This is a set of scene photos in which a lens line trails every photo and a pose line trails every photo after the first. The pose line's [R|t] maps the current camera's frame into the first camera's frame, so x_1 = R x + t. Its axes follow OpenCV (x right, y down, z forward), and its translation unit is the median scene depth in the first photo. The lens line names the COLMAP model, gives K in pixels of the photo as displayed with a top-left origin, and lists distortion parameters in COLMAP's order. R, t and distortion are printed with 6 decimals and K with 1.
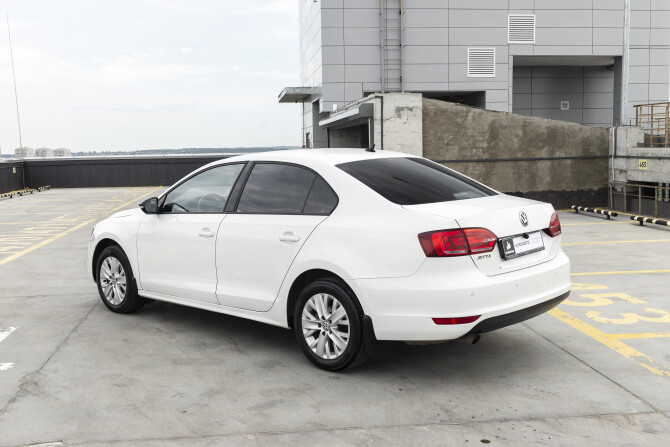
lens RADIAL K [[722.1, 0, 335.0], [0, 722.1, 223.5], [0, 0, 1]] dist [0.008166, 0.004016]
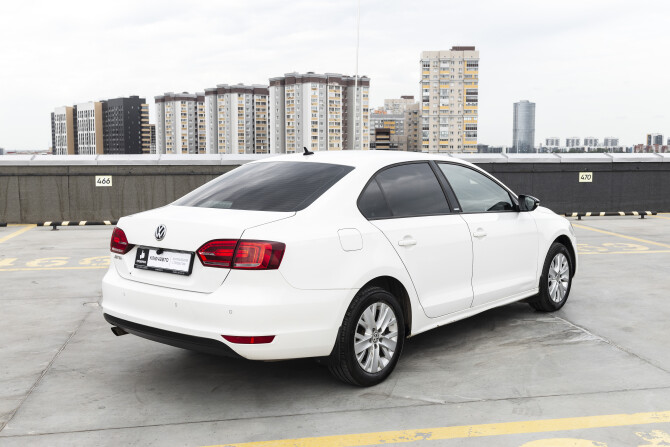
lens RADIAL K [[726.9, 0, 335.0], [0, 726.9, 223.5], [0, 0, 1]] dist [0.010202, 0.005496]
pose [[0.074323, 0.123301, -0.989582, 1.186028], [-0.100421, 0.988208, 0.115588, -0.145821], [0.992165, 0.090784, 0.085829, 1.137635]]
